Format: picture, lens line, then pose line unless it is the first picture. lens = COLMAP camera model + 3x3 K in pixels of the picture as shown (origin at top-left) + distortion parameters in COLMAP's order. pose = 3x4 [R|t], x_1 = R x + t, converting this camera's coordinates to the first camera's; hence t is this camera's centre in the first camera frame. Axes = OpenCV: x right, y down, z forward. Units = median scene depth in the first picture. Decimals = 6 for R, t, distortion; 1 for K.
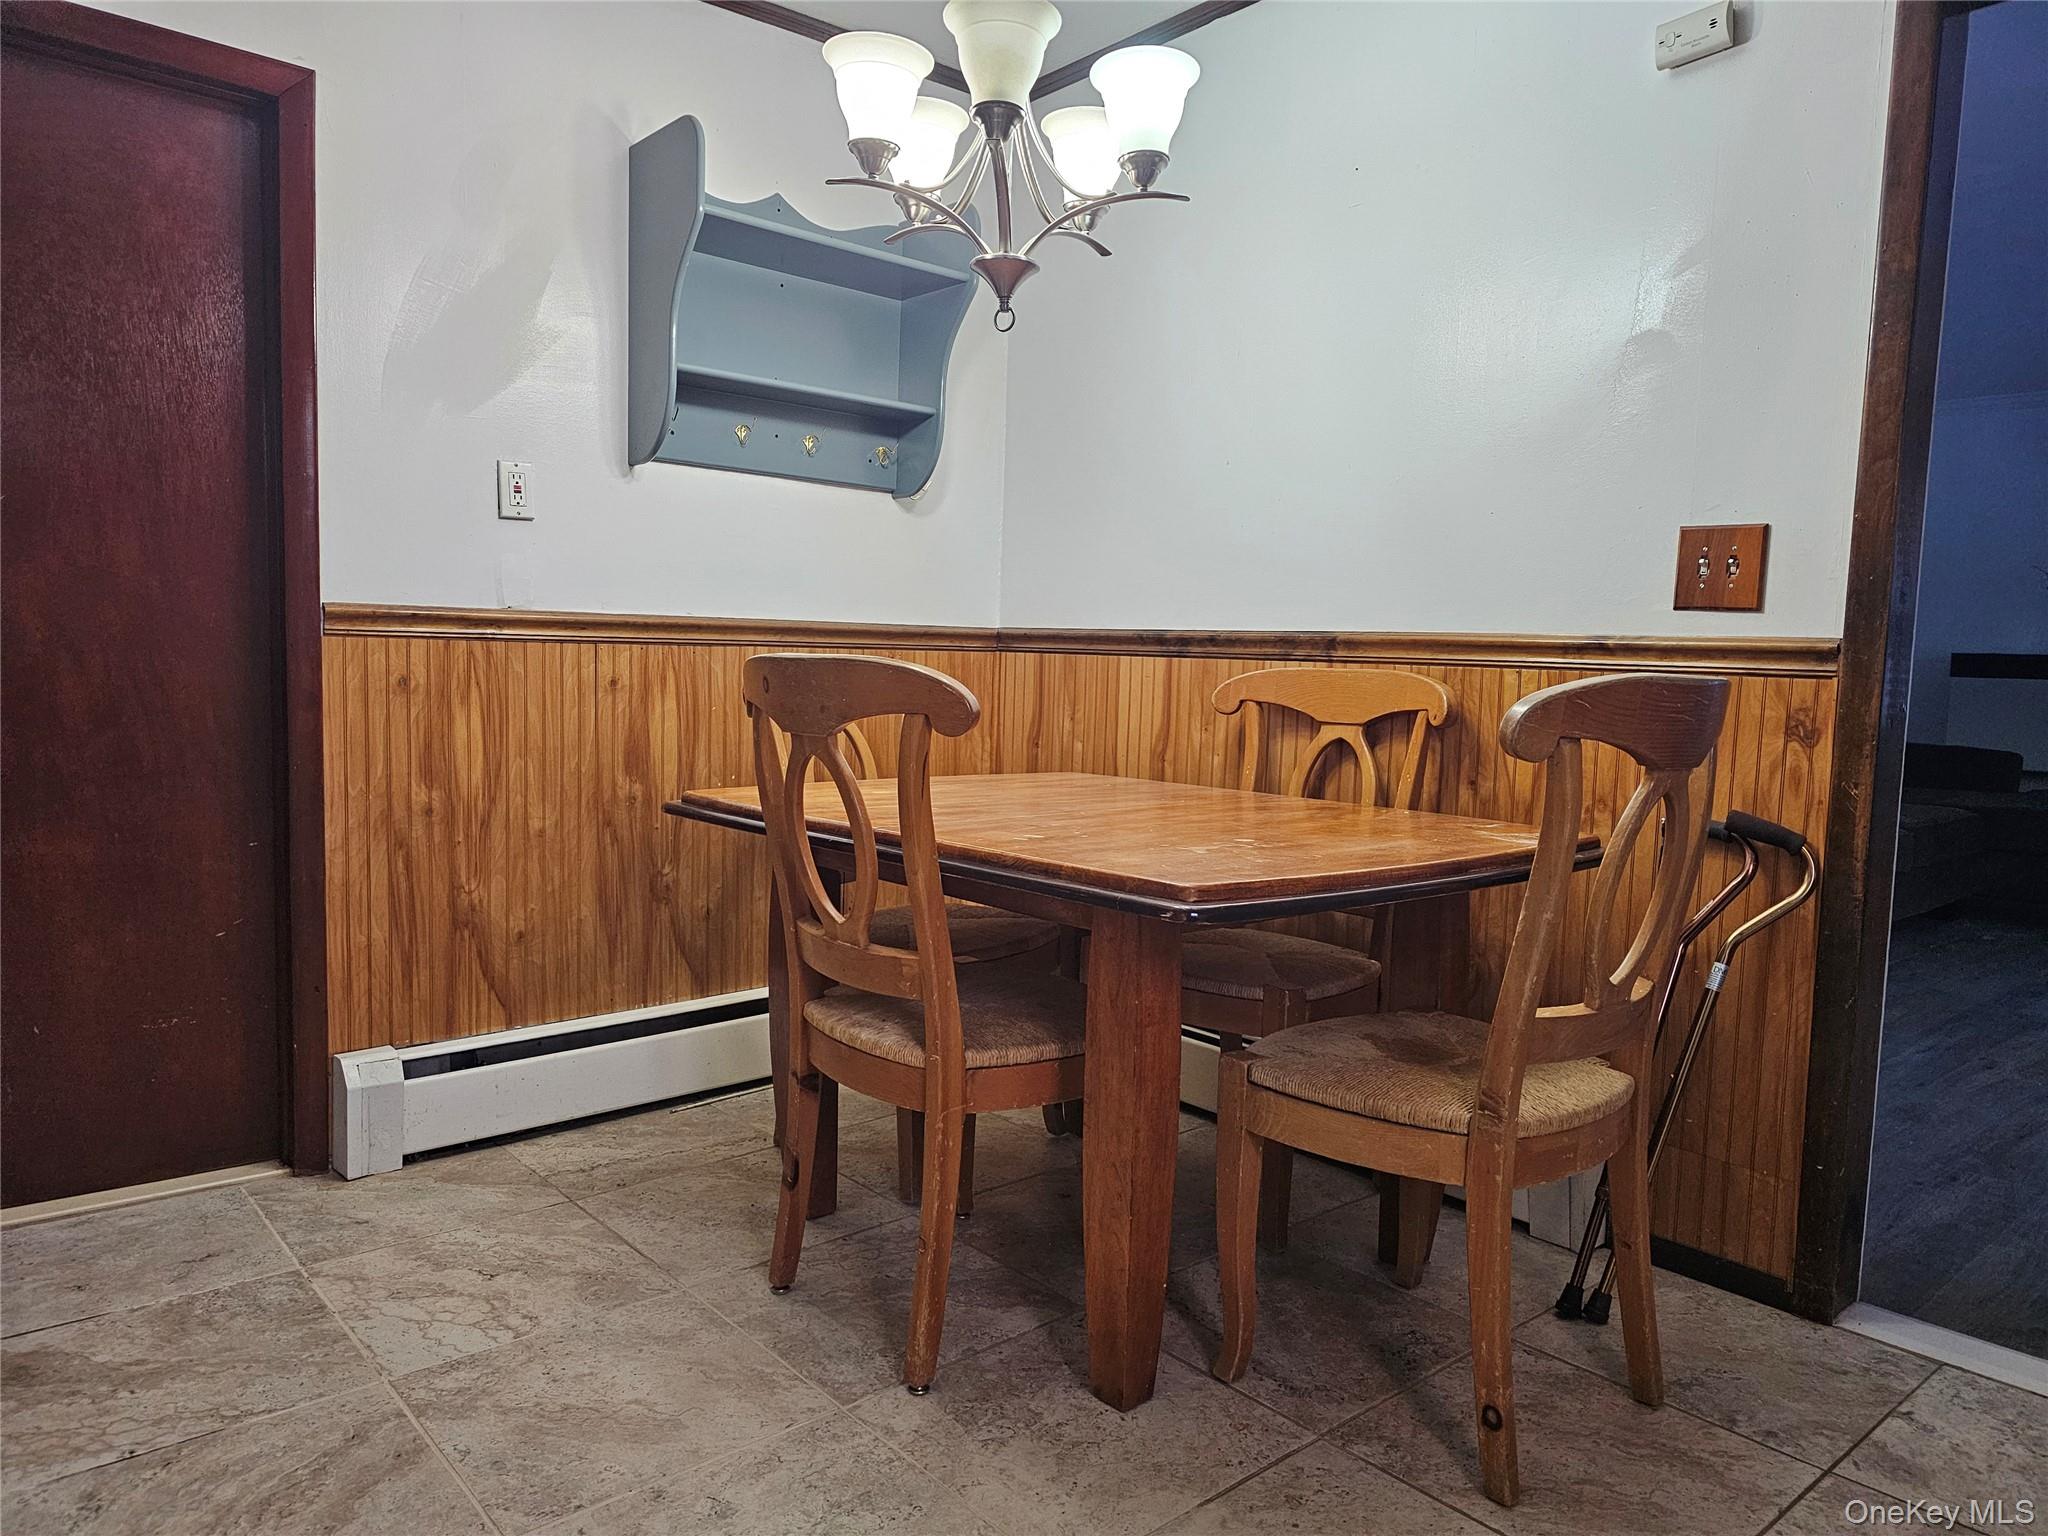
lens RADIAL K [[1380.5, 0, 1032.4], [0, 1380.5, 771.5], [0, 0, 1]] dist [0.034720, -0.032796]
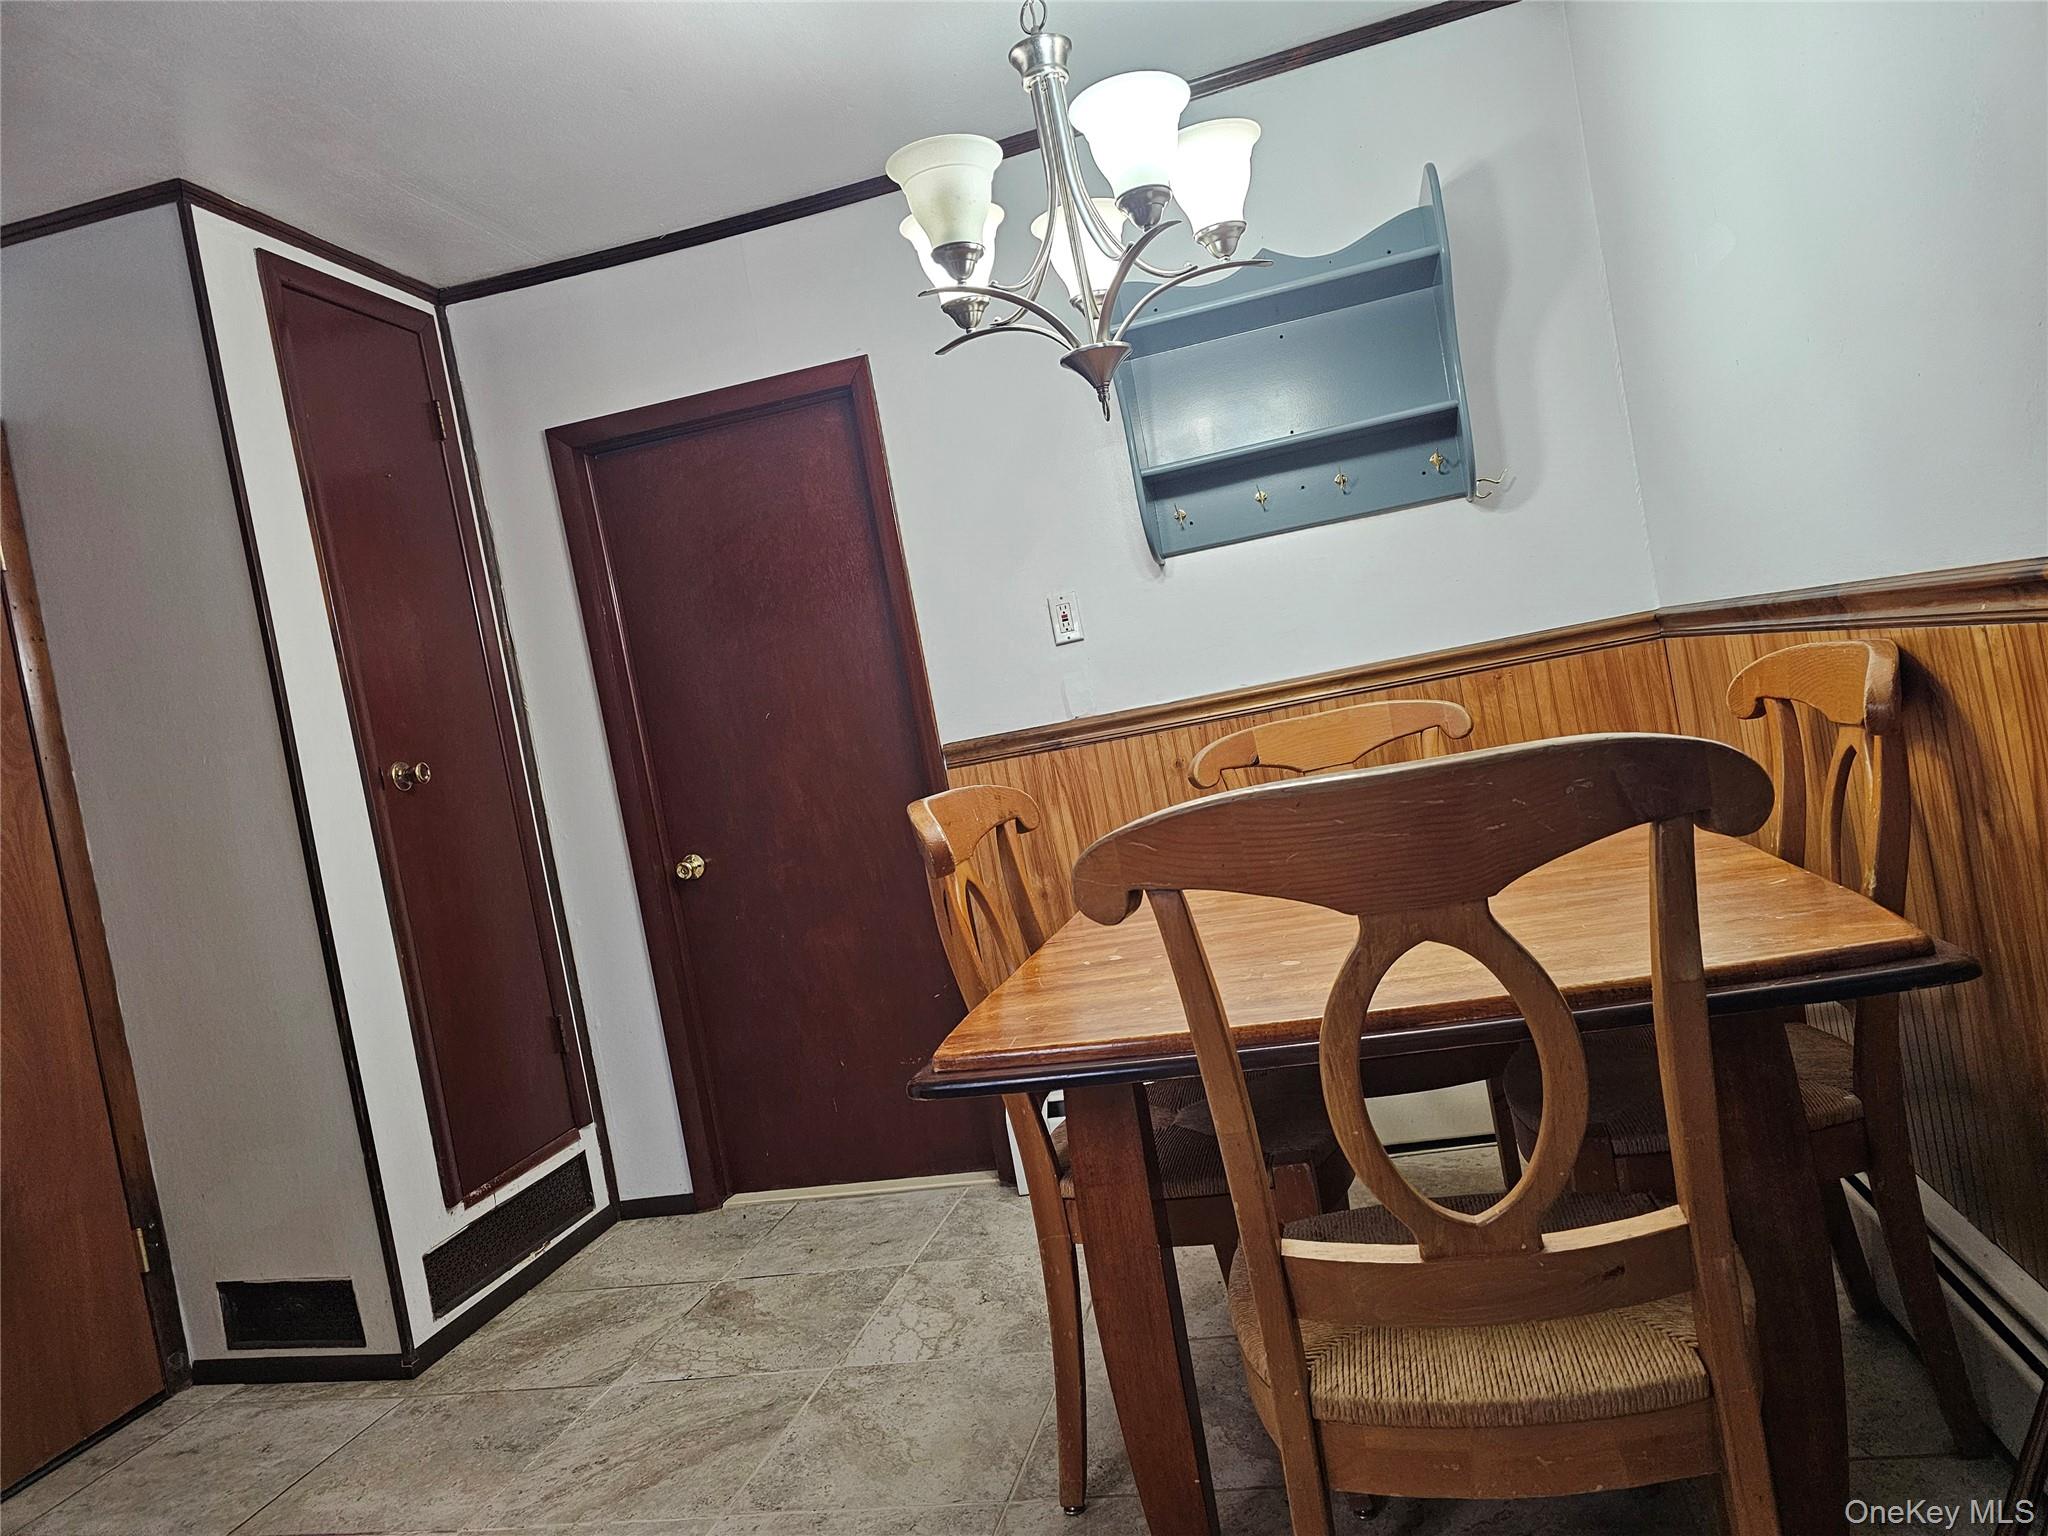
lens RADIAL K [[1380.5, 0, 1029.3], [0, 1380.5, 757.9], [0, 0, 1]] dist [0.034720, -0.032796]
pose [[0.573672, -0.108663, -0.811845, 0.613498], [0.130362, 0.990640, -0.040477, -0.048717], [0.808645, -0.082613, 0.582468, 0.334269]]
